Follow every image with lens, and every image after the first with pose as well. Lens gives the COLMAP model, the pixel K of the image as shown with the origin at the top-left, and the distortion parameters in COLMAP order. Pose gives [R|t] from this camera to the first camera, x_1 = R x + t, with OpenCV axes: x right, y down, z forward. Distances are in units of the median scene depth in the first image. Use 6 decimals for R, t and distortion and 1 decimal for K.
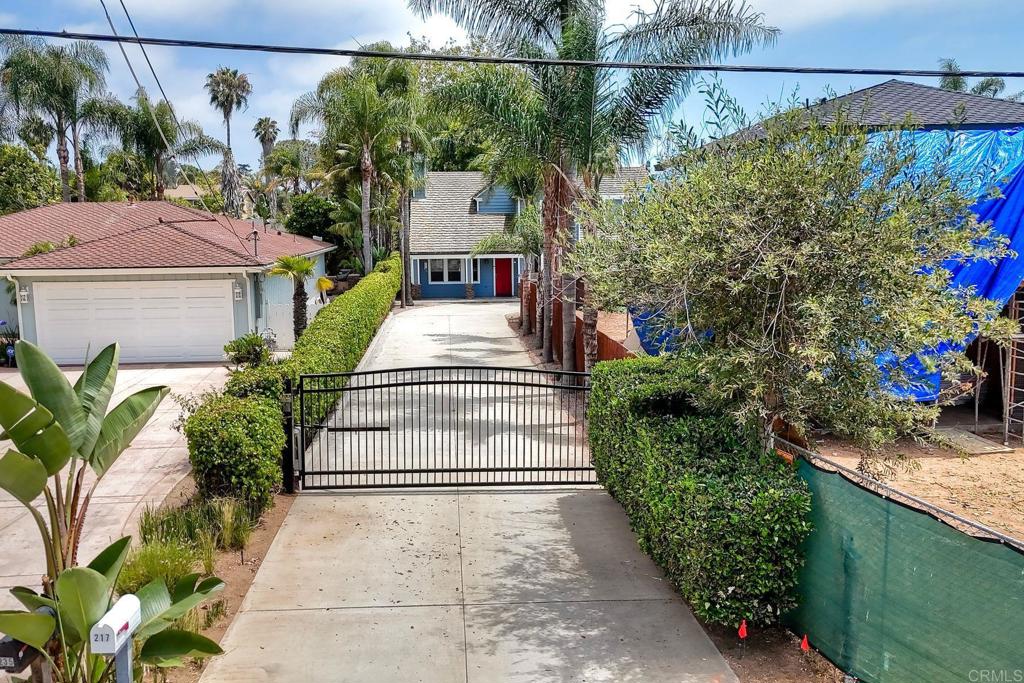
lens RADIAL K [[919.1, 0, 512.0], [0, 919.1, 341.5], [0, 0, 1]] dist [0.107277, -0.162389]
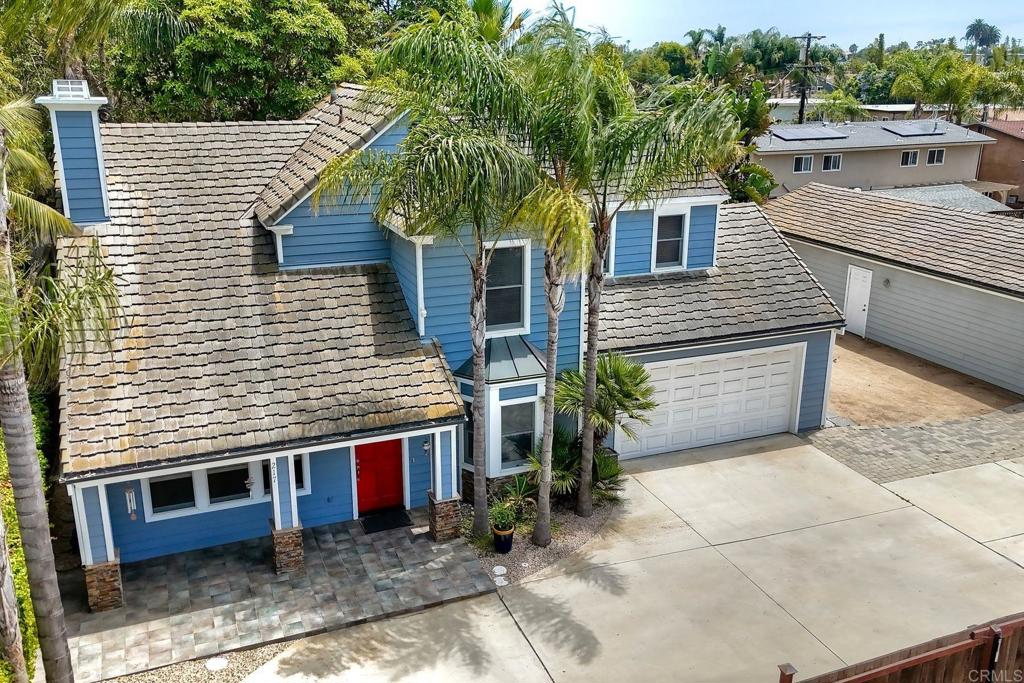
lens RADIAL K [[894.6, 0, 510.8], [0, 894.6, 343.7], [0, 0, 1]] dist [0.103412, -0.145842]
pose [[0.953241, -0.081042, 0.291141, -0.057949], [0.029729, 0.983847, 0.176526, -0.177510], [-0.300744, -0.159617, 0.940253, 0.691695]]
